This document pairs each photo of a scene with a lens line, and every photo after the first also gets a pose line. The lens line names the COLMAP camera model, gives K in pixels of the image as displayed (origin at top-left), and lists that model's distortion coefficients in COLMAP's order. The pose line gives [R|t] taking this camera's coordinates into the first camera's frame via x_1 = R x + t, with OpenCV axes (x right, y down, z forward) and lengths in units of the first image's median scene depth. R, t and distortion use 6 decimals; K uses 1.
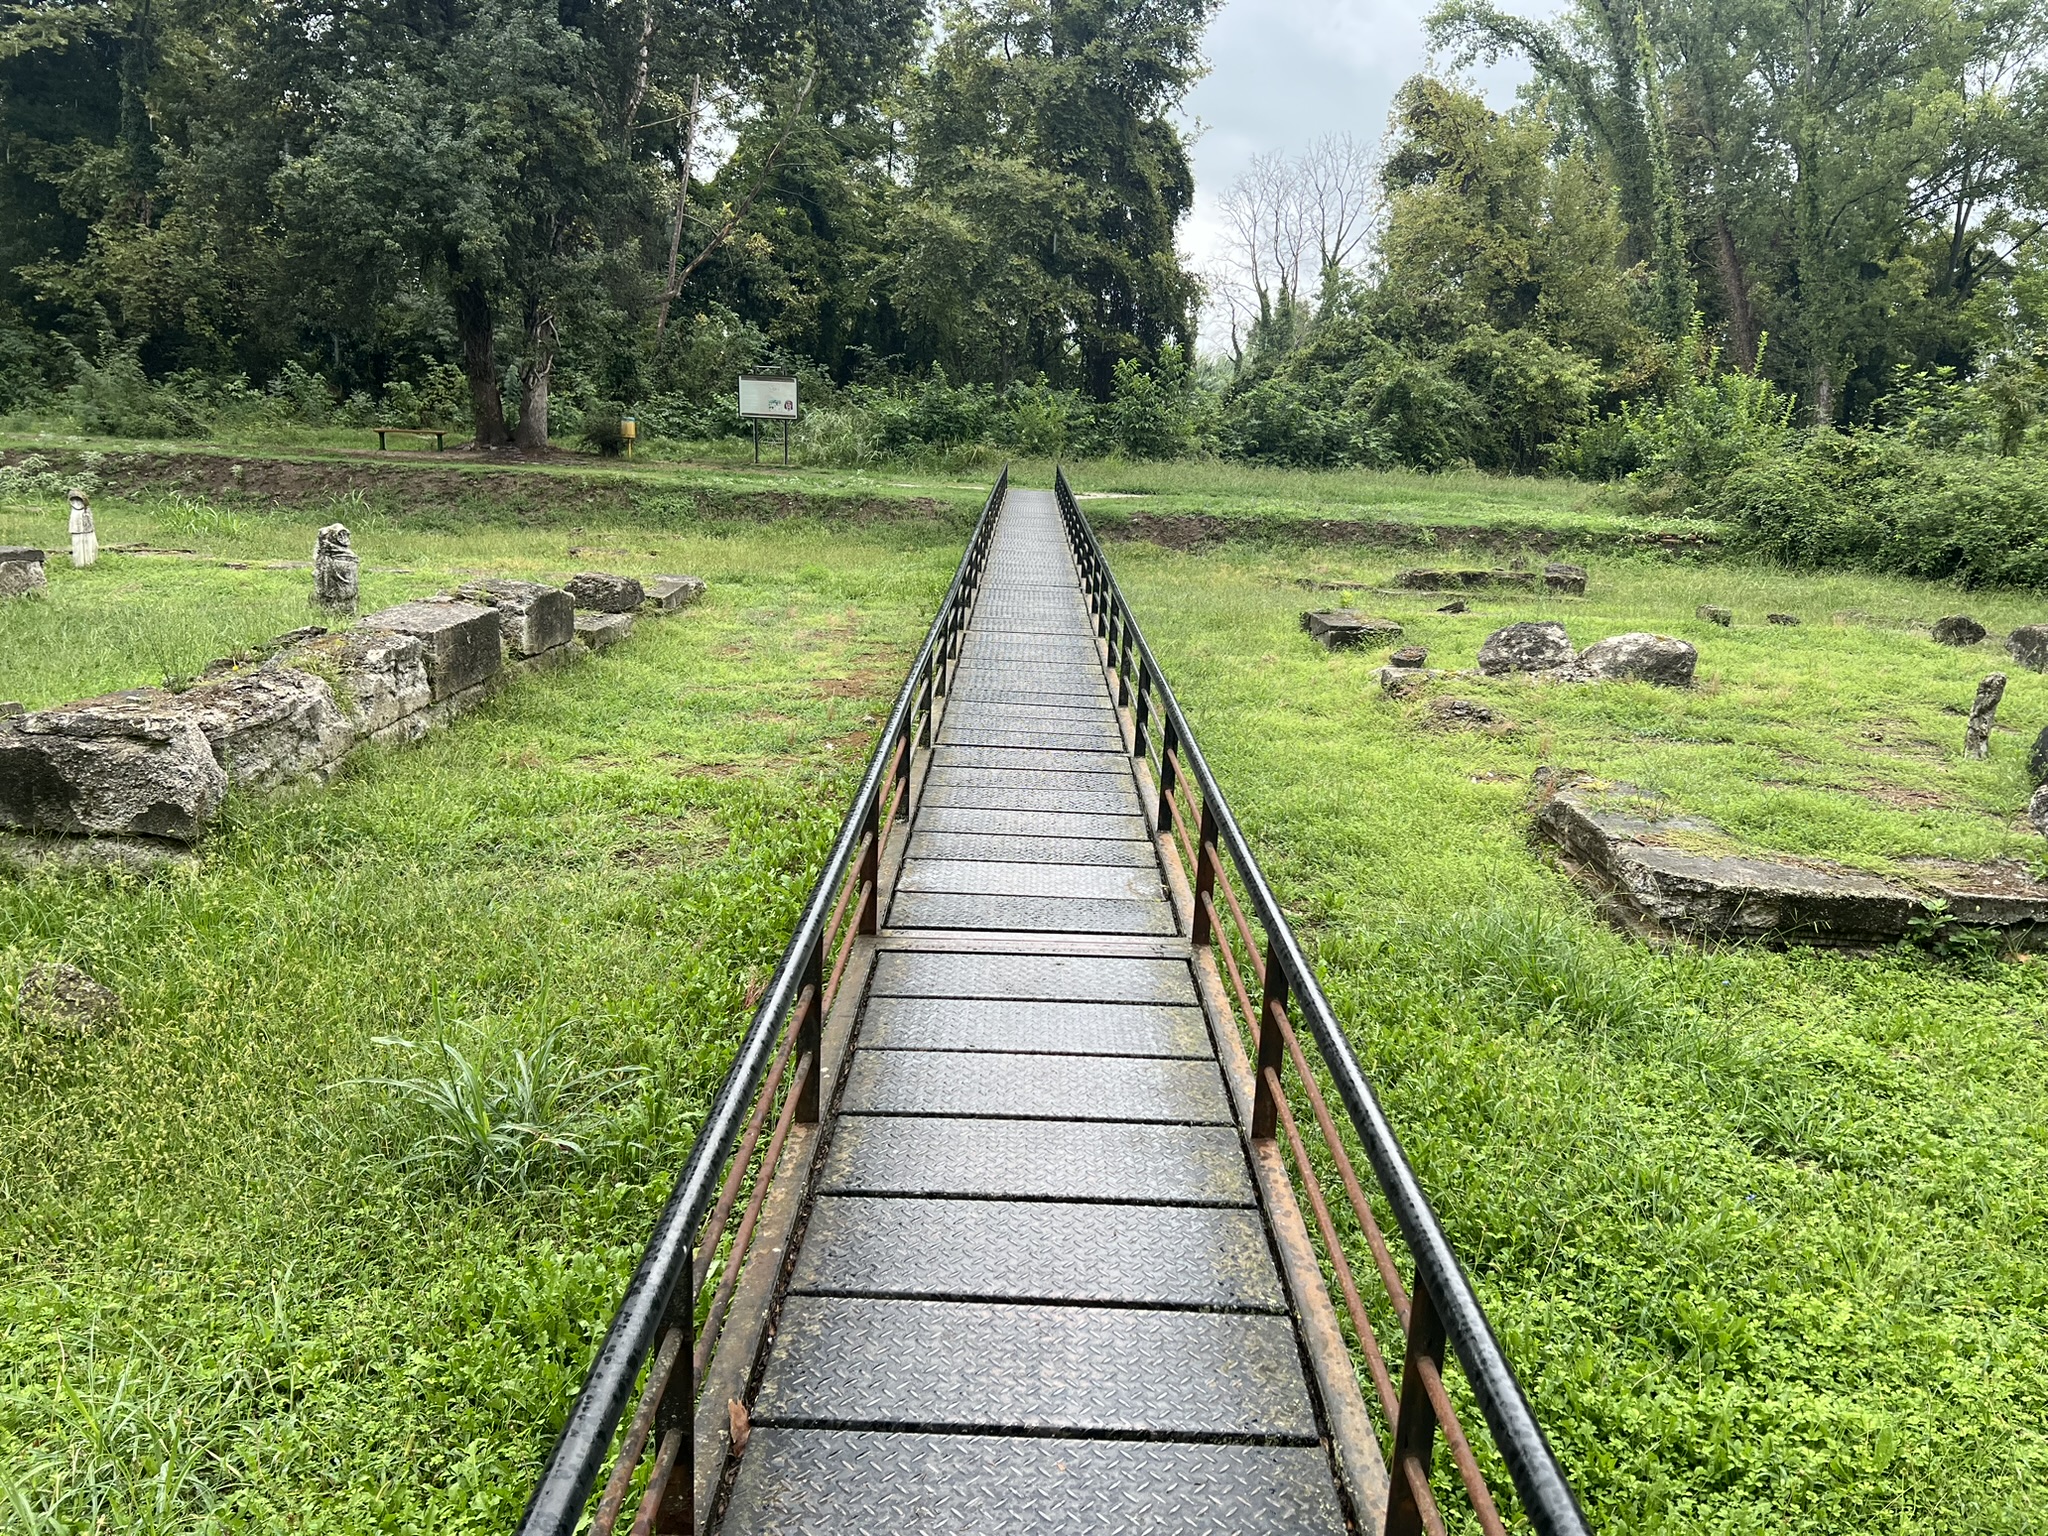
lens RADIAL K [[1564.5, 0, 1024.0], [0, 1564.5, 768.0], [0, 0, 1]] dist [-0.001934, 0.002813]
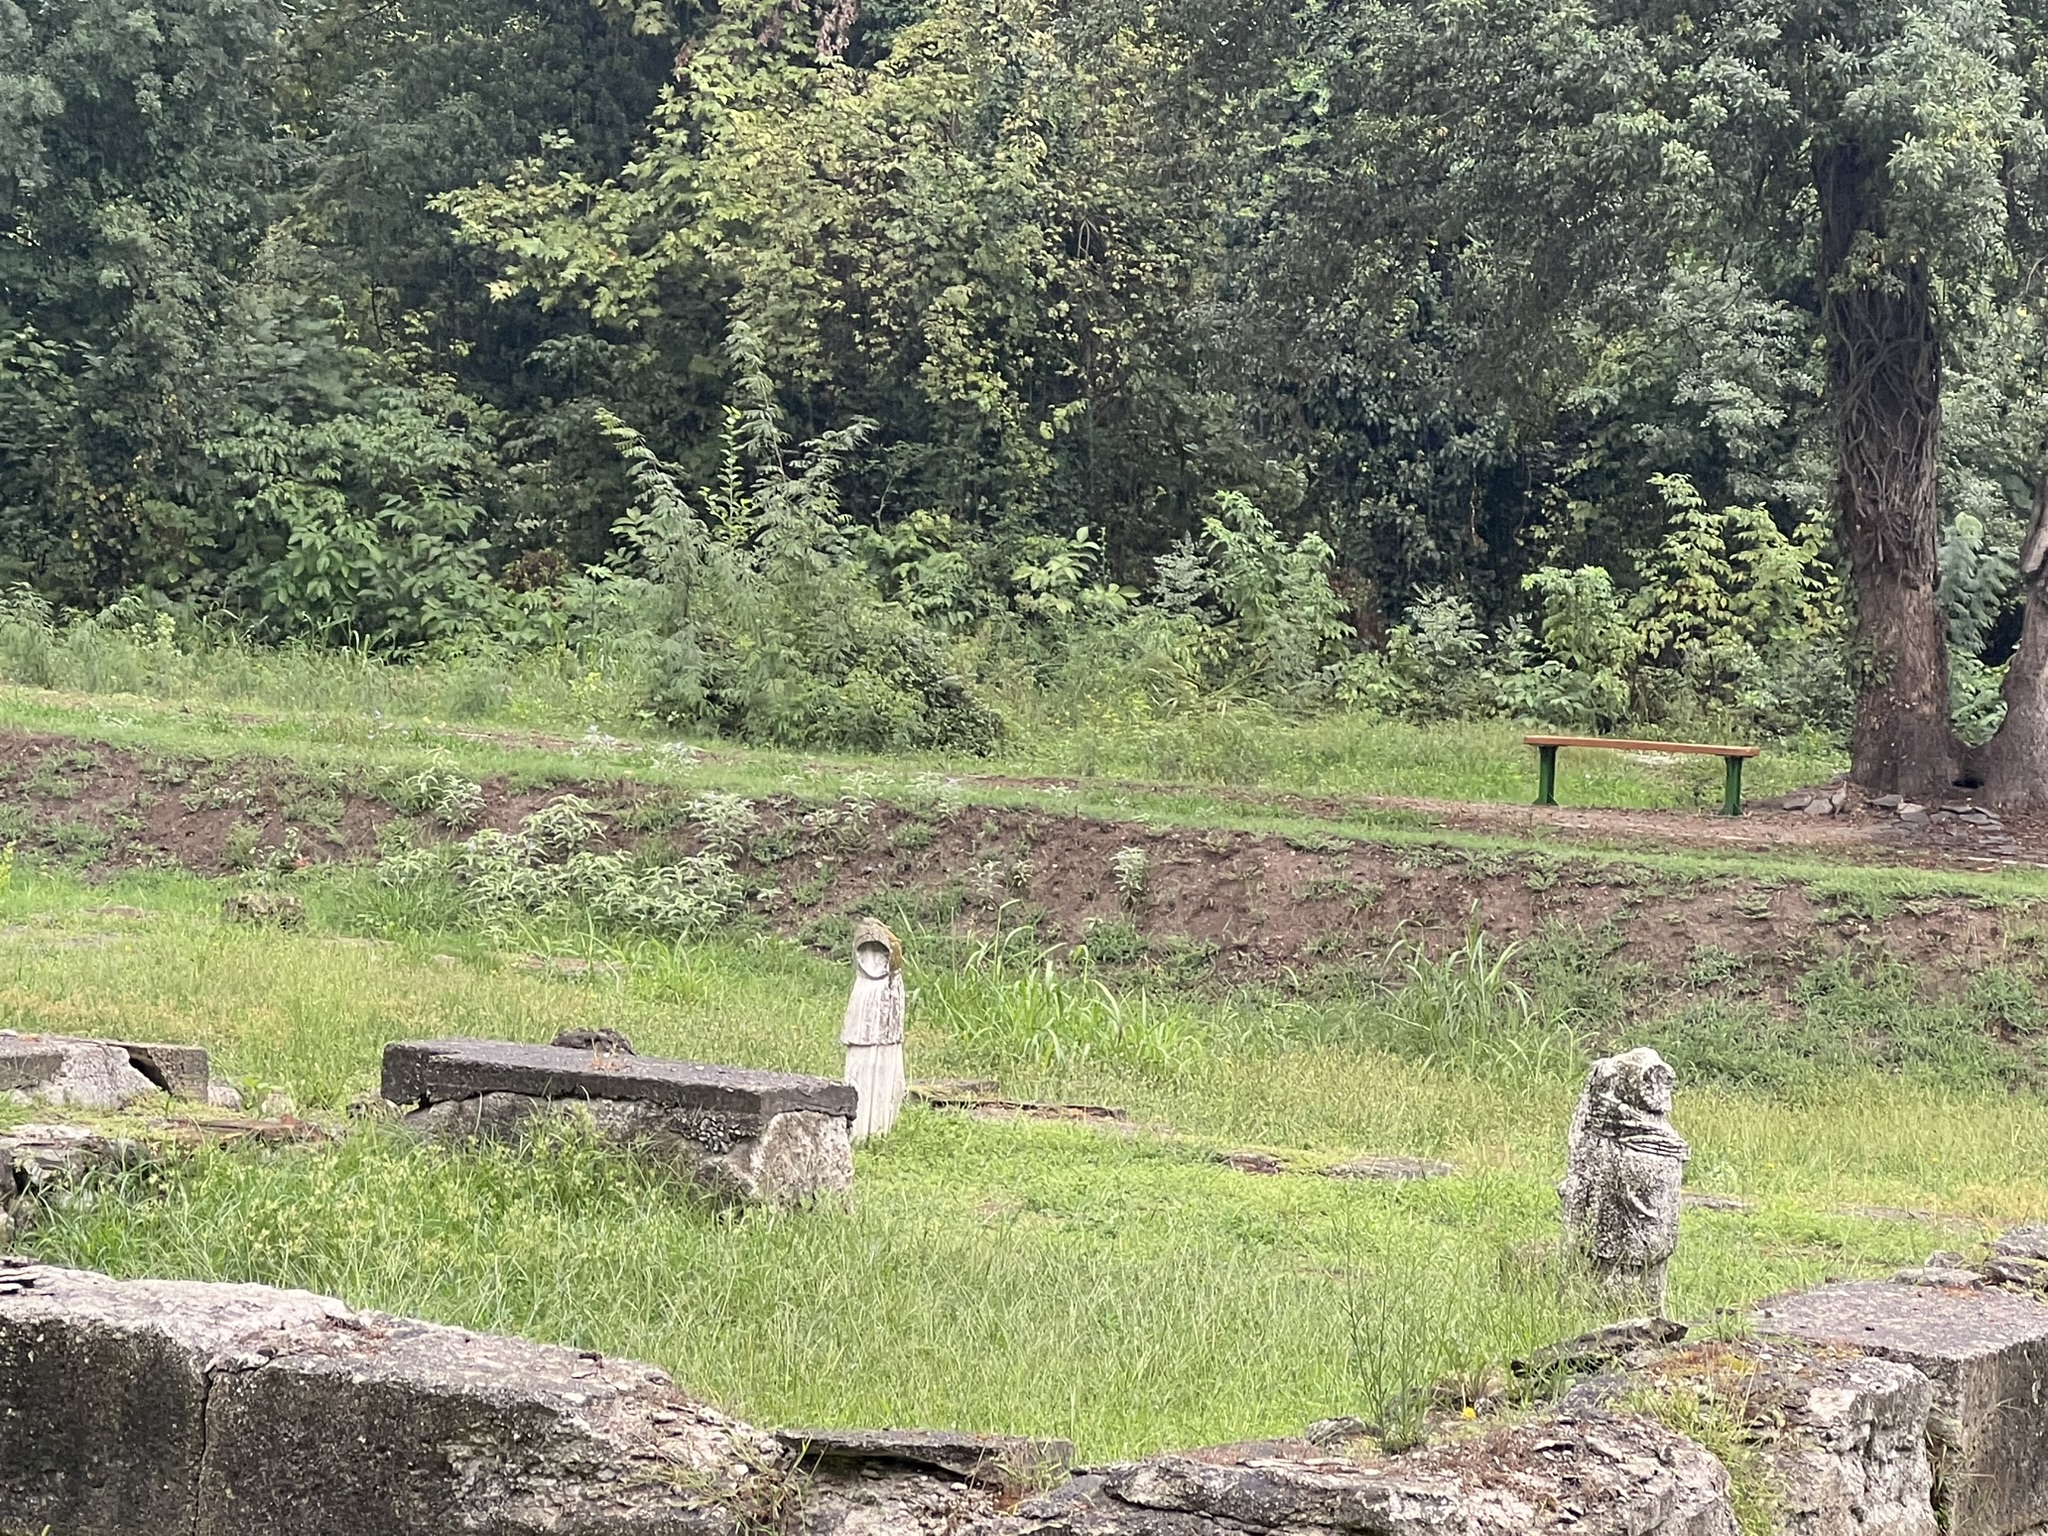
lens RADIAL K [[6988.2, 0, 1024.0], [0, 6988.2, 768.0], [0, 0, 1]] dist [-0.181326, 11.702994]
pose [[0.914960, 0.024703, -0.402789, 0.029192], [-0.105847, 0.977869, -0.180466, 0.039356], [0.389417, 0.207753, 0.897326, -0.232797]]
